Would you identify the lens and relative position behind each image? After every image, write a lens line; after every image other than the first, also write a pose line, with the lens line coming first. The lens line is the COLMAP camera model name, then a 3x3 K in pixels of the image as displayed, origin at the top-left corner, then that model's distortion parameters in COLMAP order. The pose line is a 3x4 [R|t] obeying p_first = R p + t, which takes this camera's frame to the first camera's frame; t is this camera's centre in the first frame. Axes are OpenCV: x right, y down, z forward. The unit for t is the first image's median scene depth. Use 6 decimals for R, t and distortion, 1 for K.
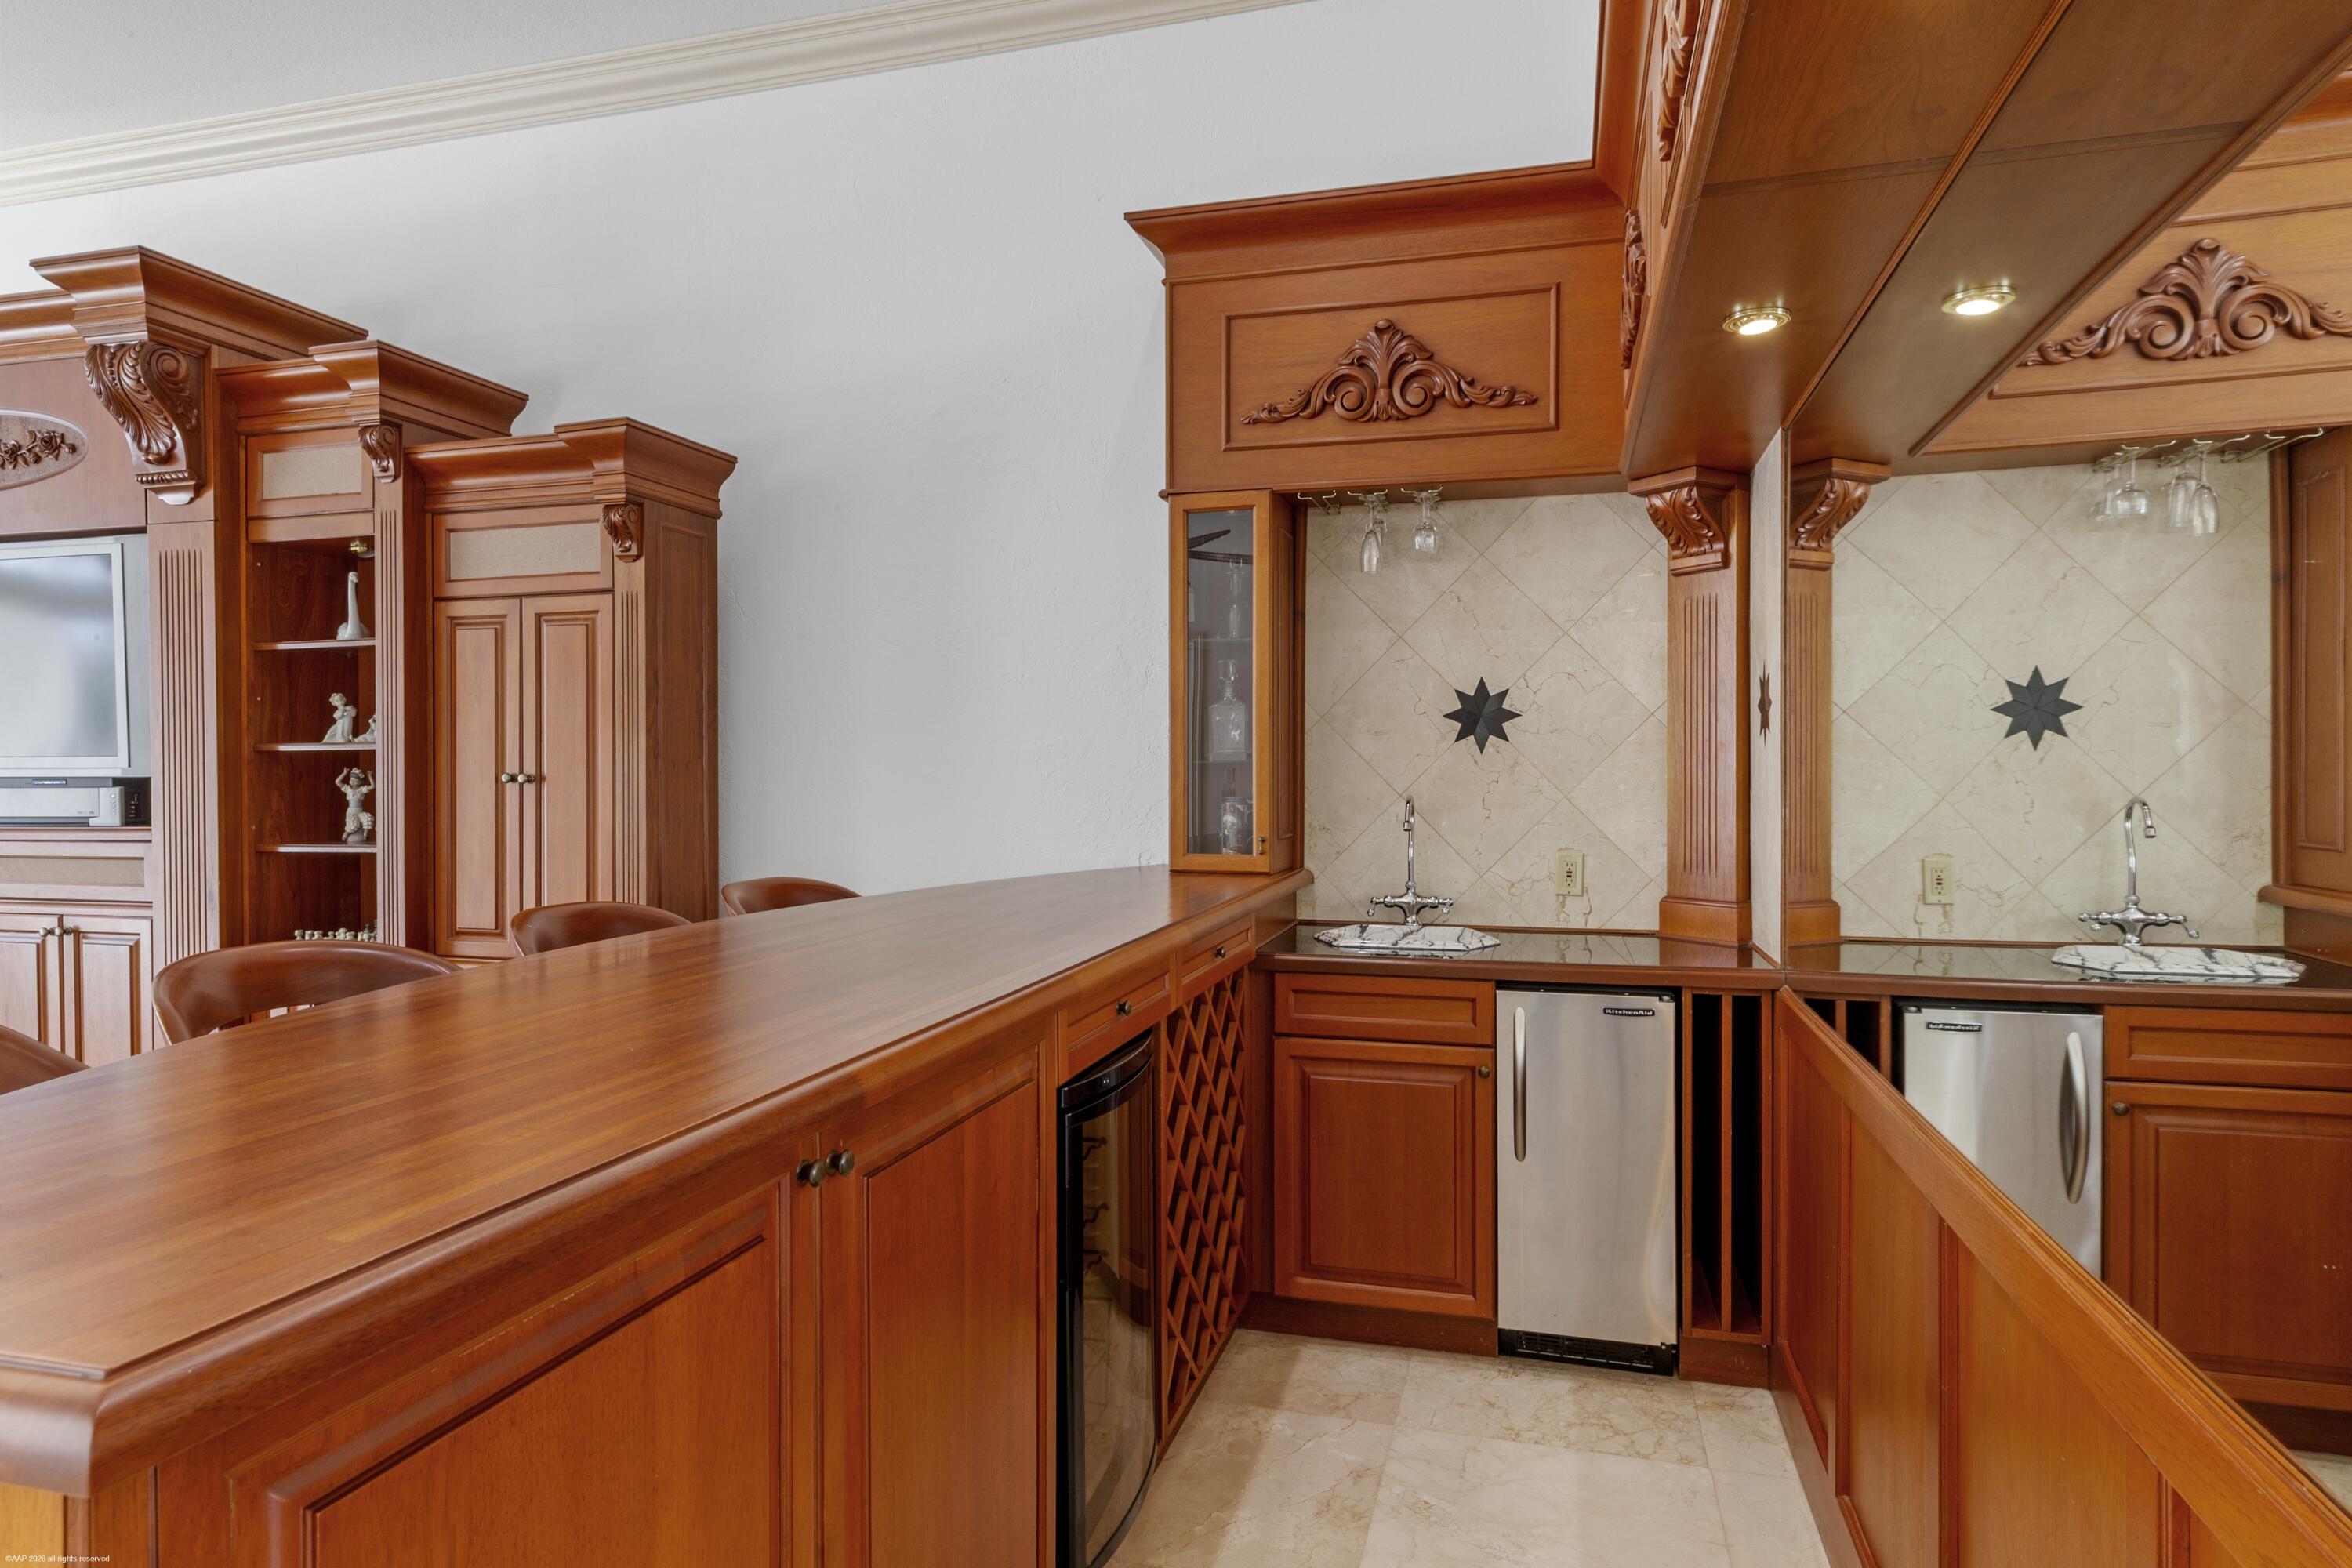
lens RADIAL K [[1361.4, 0, 1167.5], [0, 1361.4, 770.2], [0, 0, 1]] dist [0.015191, 0.000339]
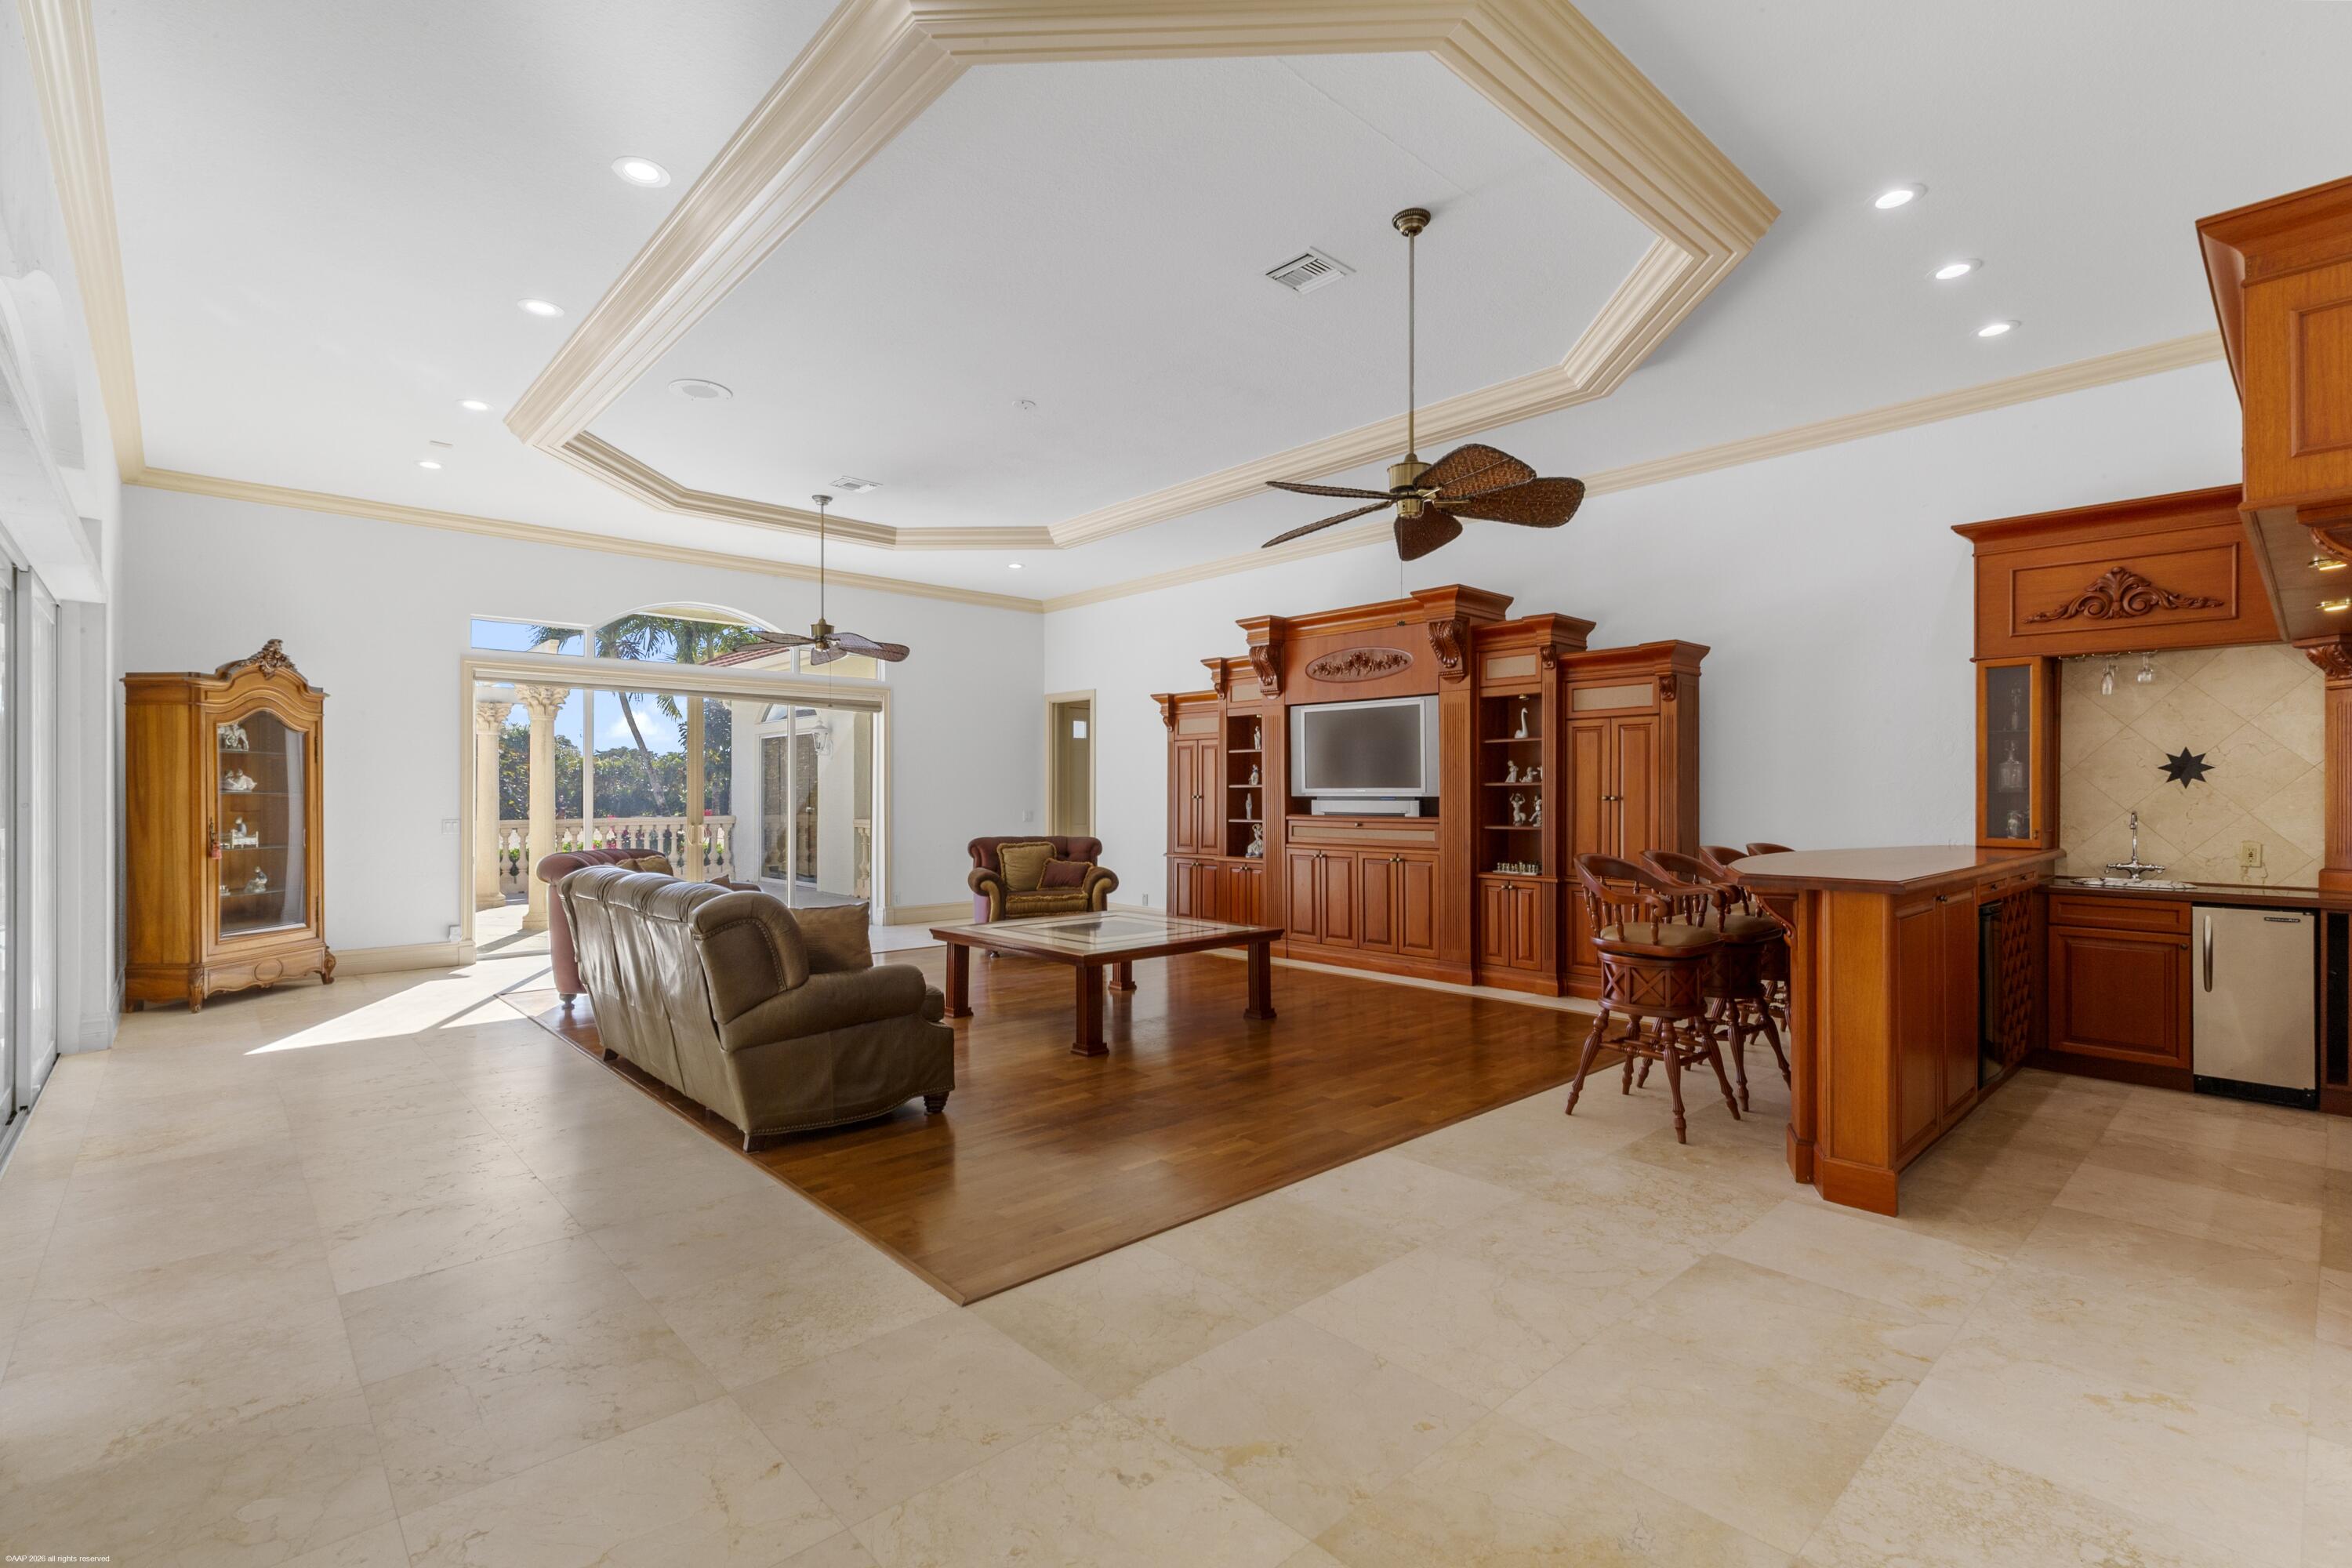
lens RADIAL K [[1066.9, 0, 1184.3], [0, 1066.9, 788.3], [0, 0, 1]] dist [0.007990, -0.000580]
pose [[0.857105, 0.001872, -0.515138, -0.186096], [-0.005917, 0.999963, -0.006212, 0.004784], [0.515107, 0.008373, 0.857085, -0.962330]]
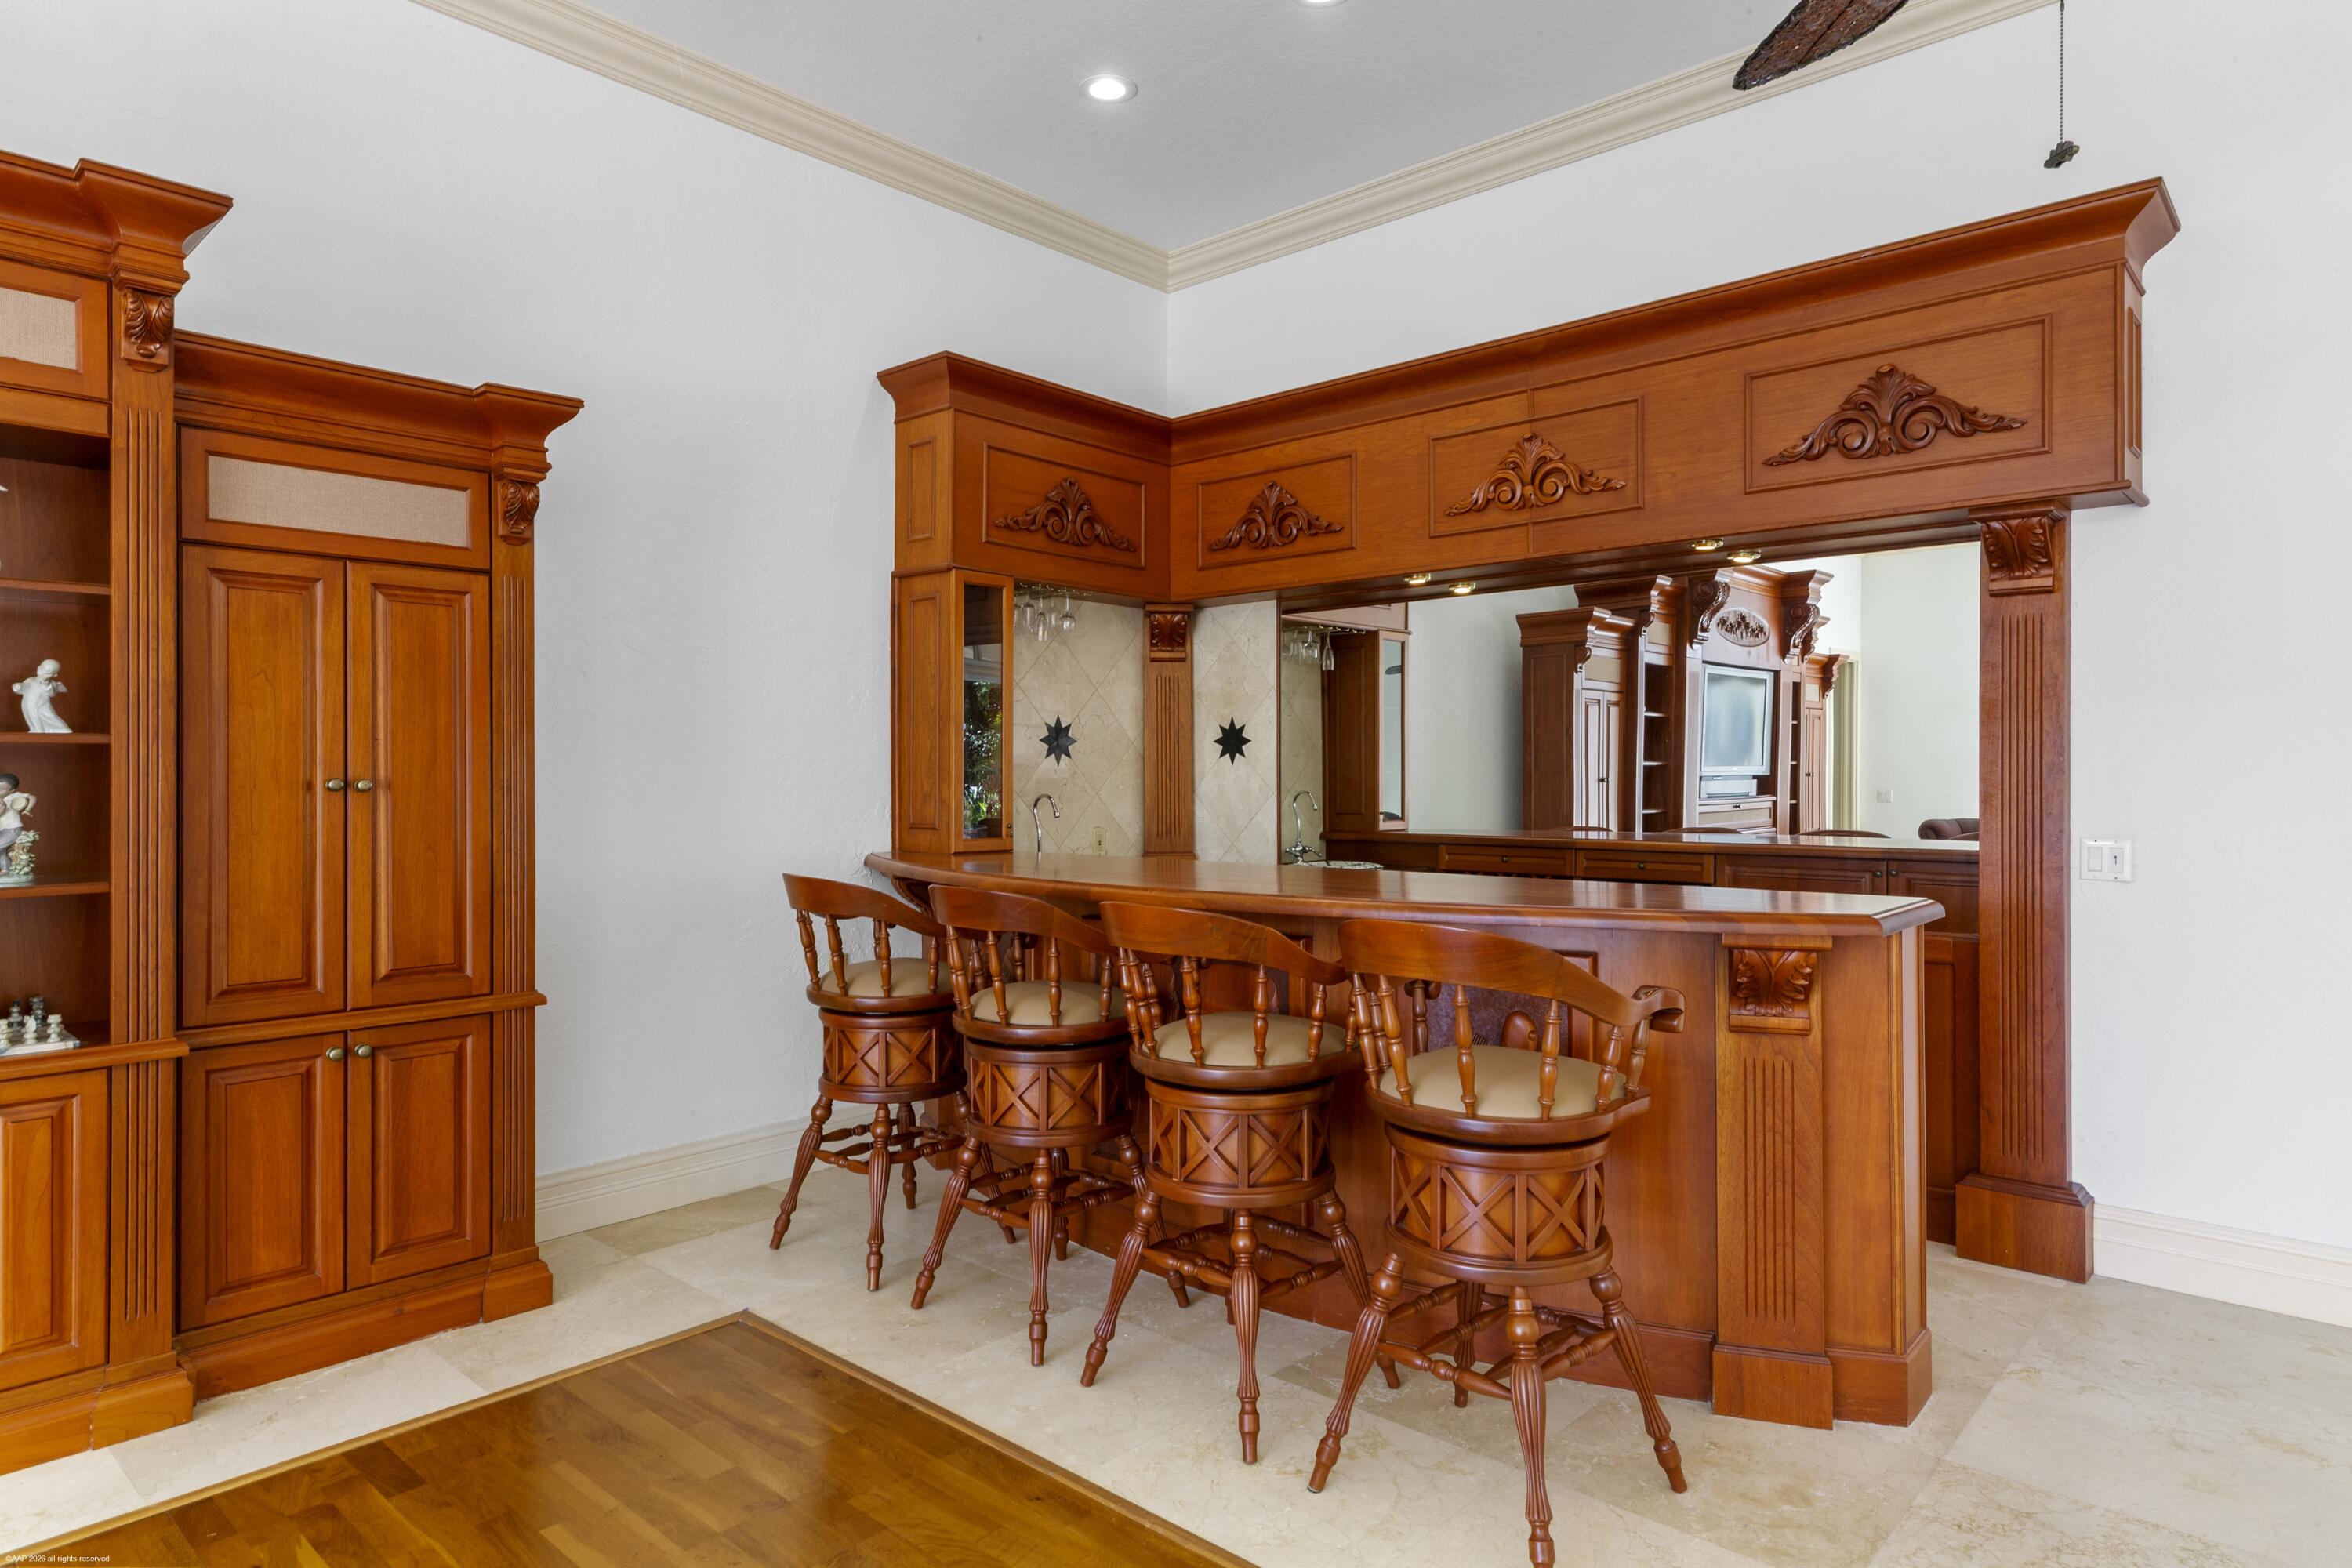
lens RADIAL K [[1361.4, 0, 1167.5], [0, 1361.4, 770.2], [0, 0, 1]] dist [0.015191, 0.000339]
pose [[0.446456, 0.007918, 0.894770, -1.081718], [0.006422, 0.999907, -0.012052, 0.011173], [-0.894782, 0.011127, 0.446364, 0.228159]]
